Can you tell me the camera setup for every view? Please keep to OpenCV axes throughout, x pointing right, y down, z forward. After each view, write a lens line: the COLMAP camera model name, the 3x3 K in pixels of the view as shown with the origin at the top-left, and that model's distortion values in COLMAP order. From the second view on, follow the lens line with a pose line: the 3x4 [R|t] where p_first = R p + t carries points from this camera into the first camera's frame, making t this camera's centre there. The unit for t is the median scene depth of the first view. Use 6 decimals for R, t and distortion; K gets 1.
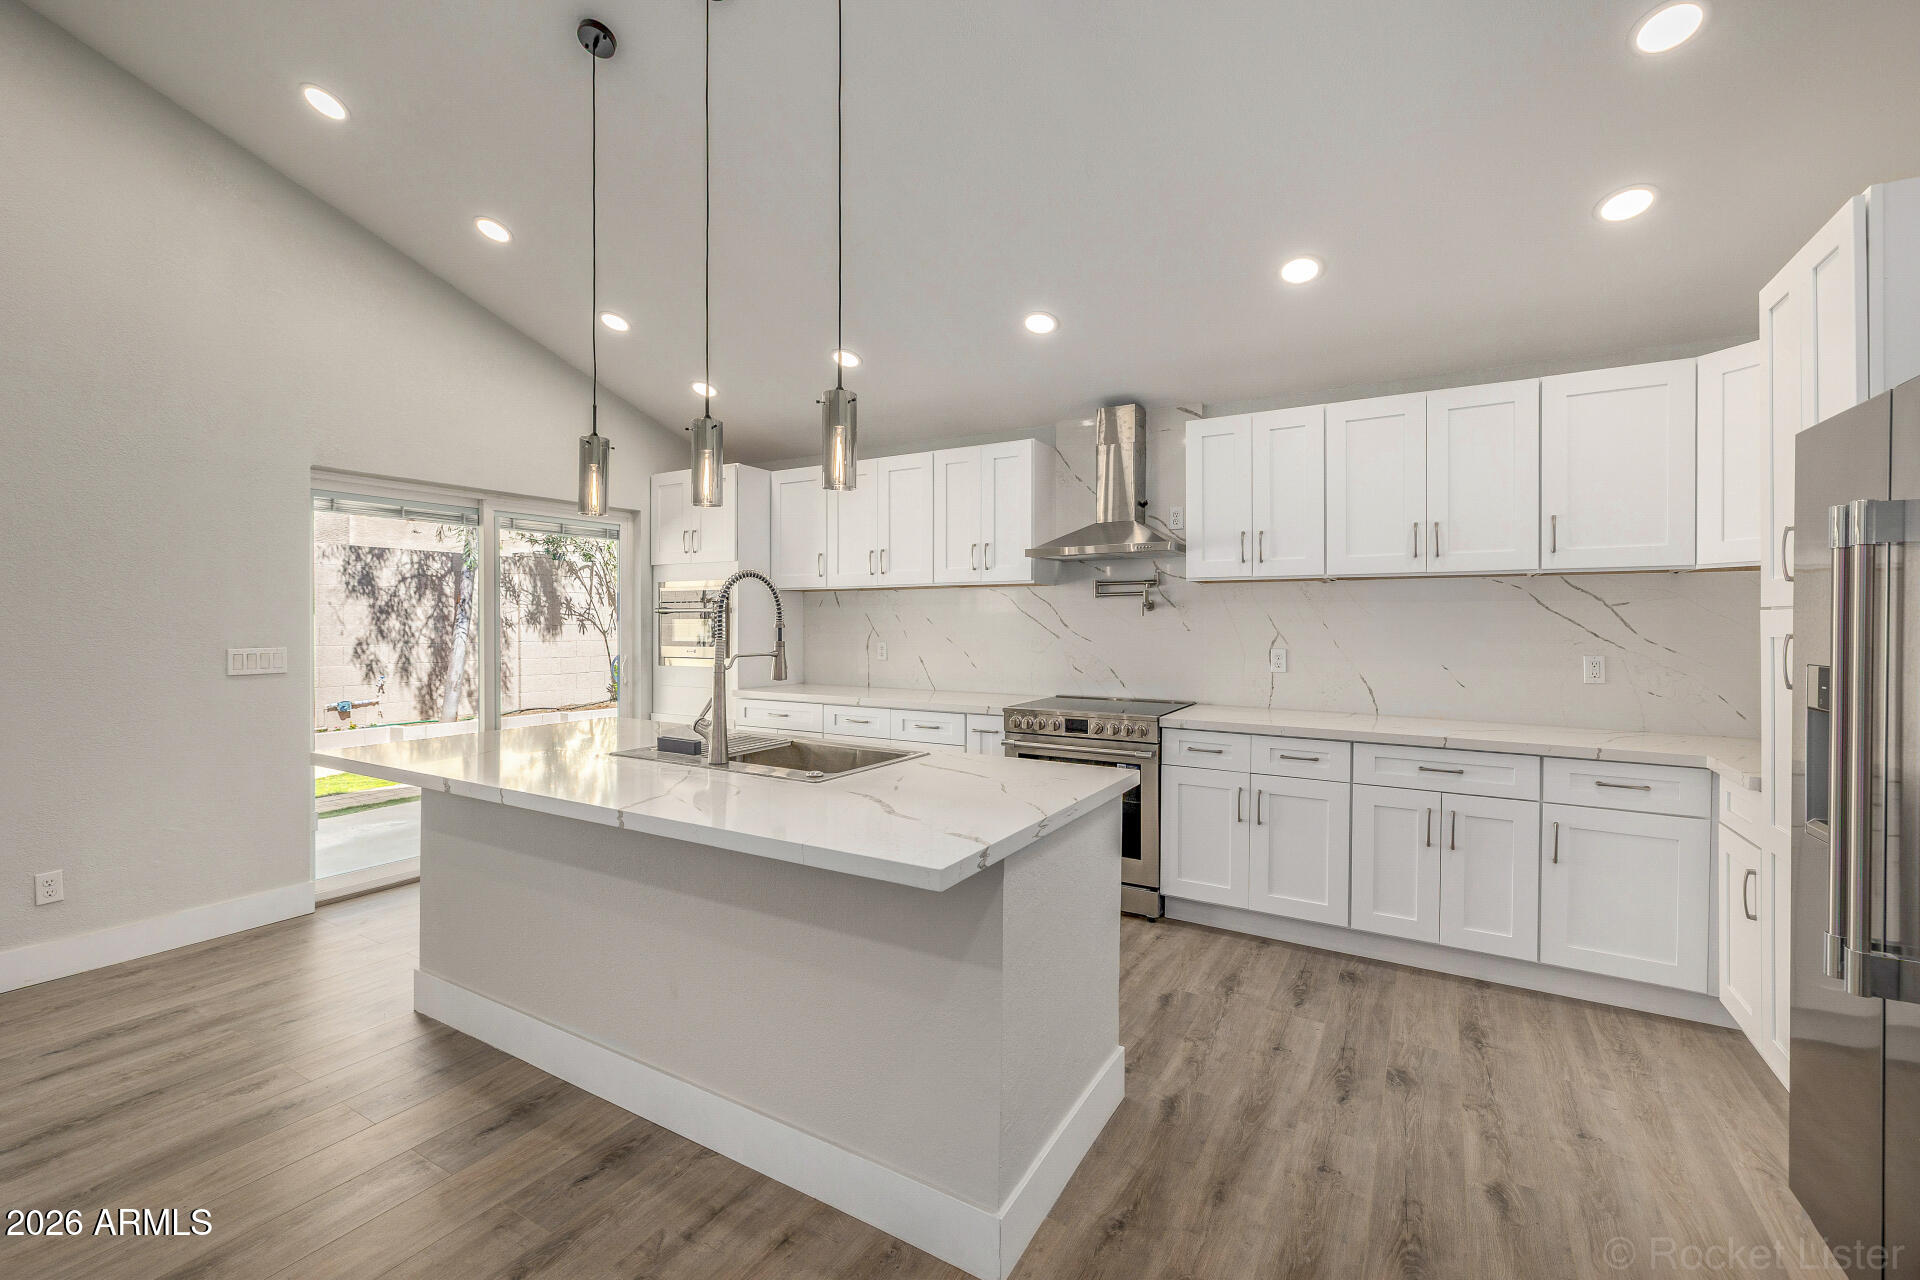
lens RADIAL K [[813.6, 0, 952.6], [0, 813.6, 626.9], [0, 0, 1]] dist [0.001369, 0.000297]
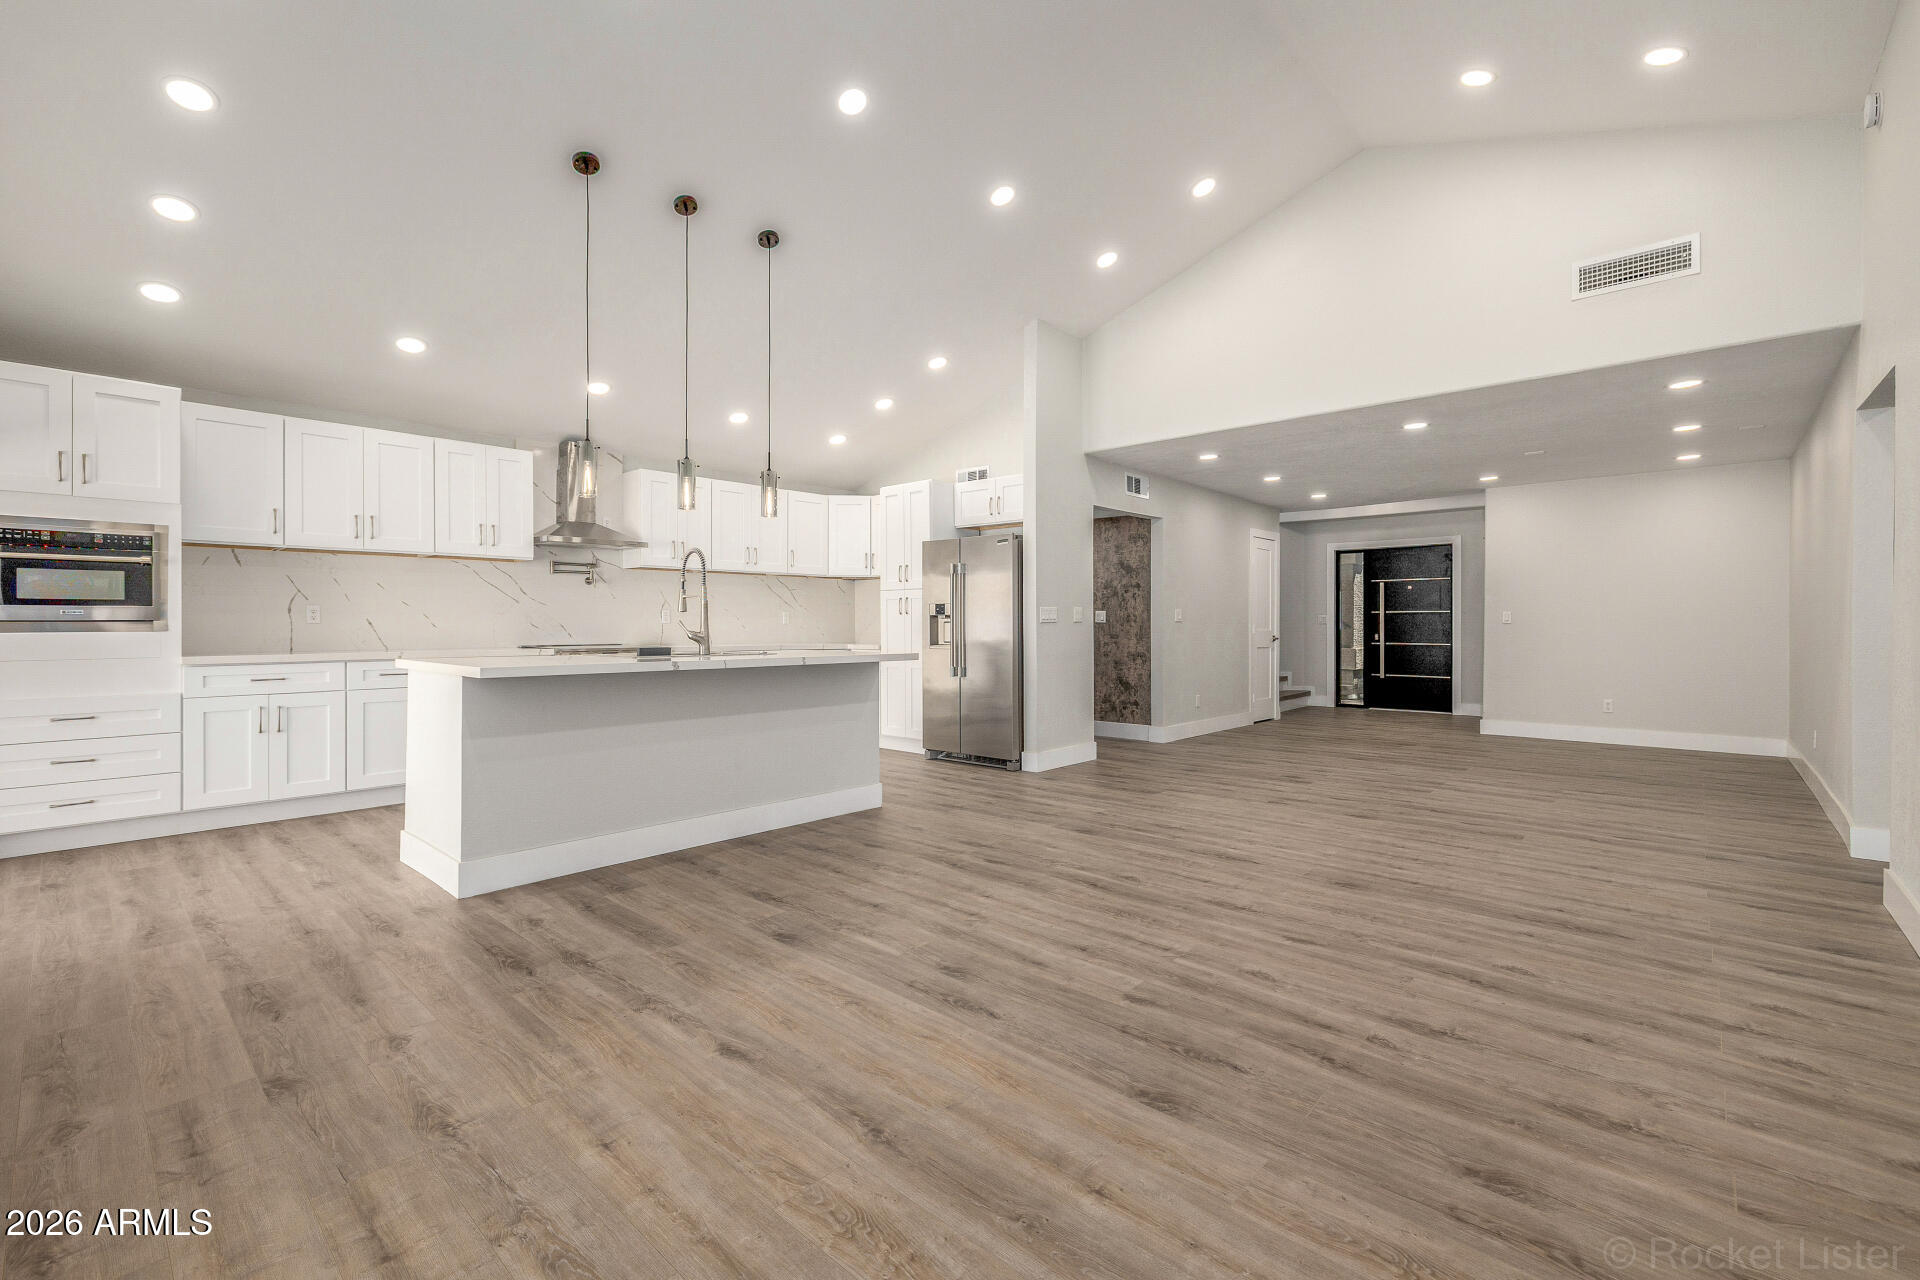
lens RADIAL K [[813.6, 0, 952.6], [0, 813.6, 626.9], [0, 0, 1]] dist [0.001369, 0.000297]
pose [[0.205321, -0.006526, 0.978673, -1.283315], [0.007770, 0.999957, 0.005038, 0.066137], [-0.978664, 0.006570, 0.205362, 0.060734]]
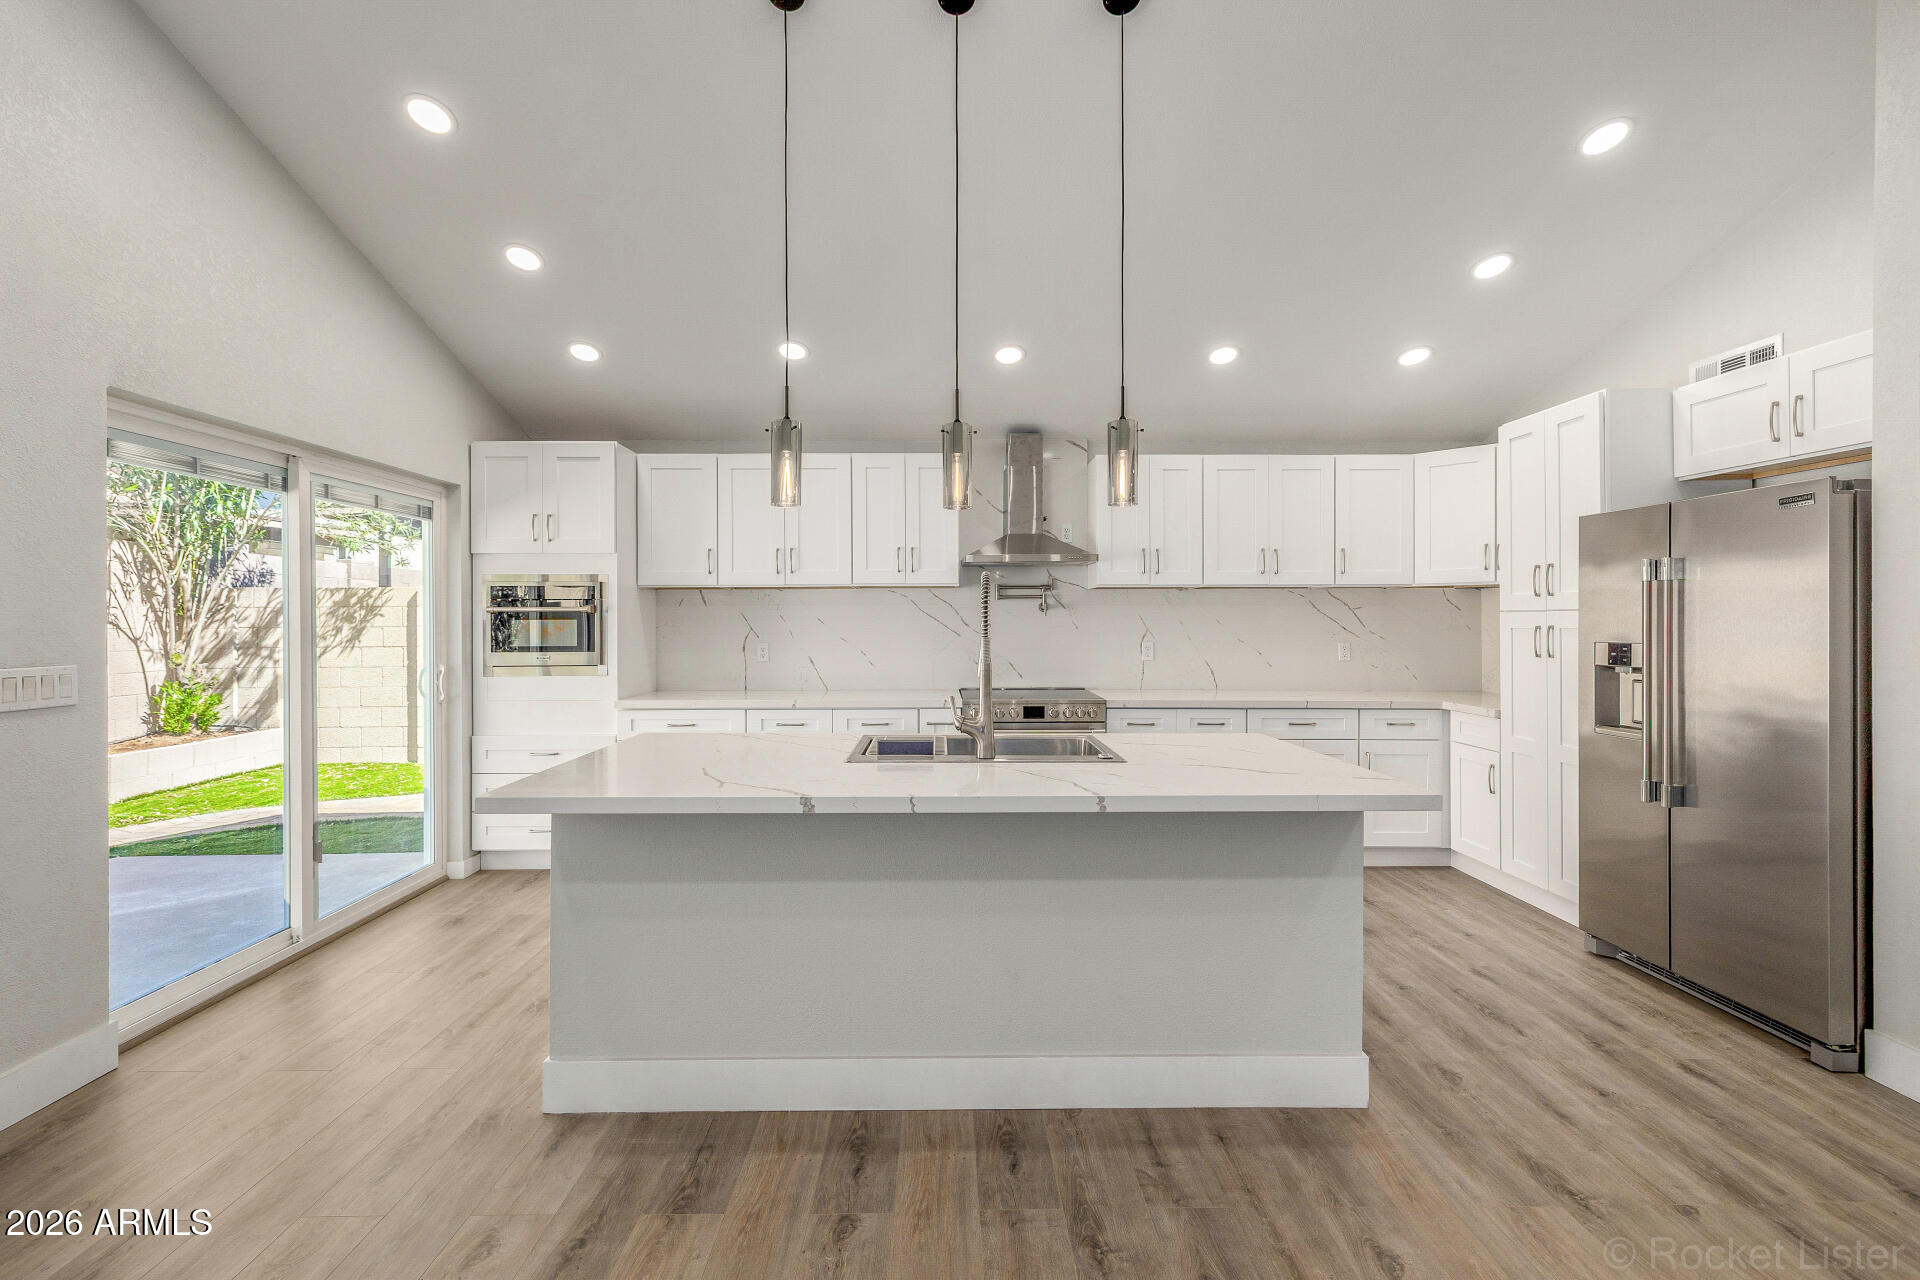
lens RADIAL K [[811.9, 0, 953.7], [0, 811.9, 625.9], [0, 0, 1]] dist [-0.000641, 0.000642]
pose [[0.852448, -0.006538, 0.522771, -0.570107], [0.007156, 0.999974, 0.000838, -0.001240], [-0.522763, 0.003027, 0.852473, 0.091909]]
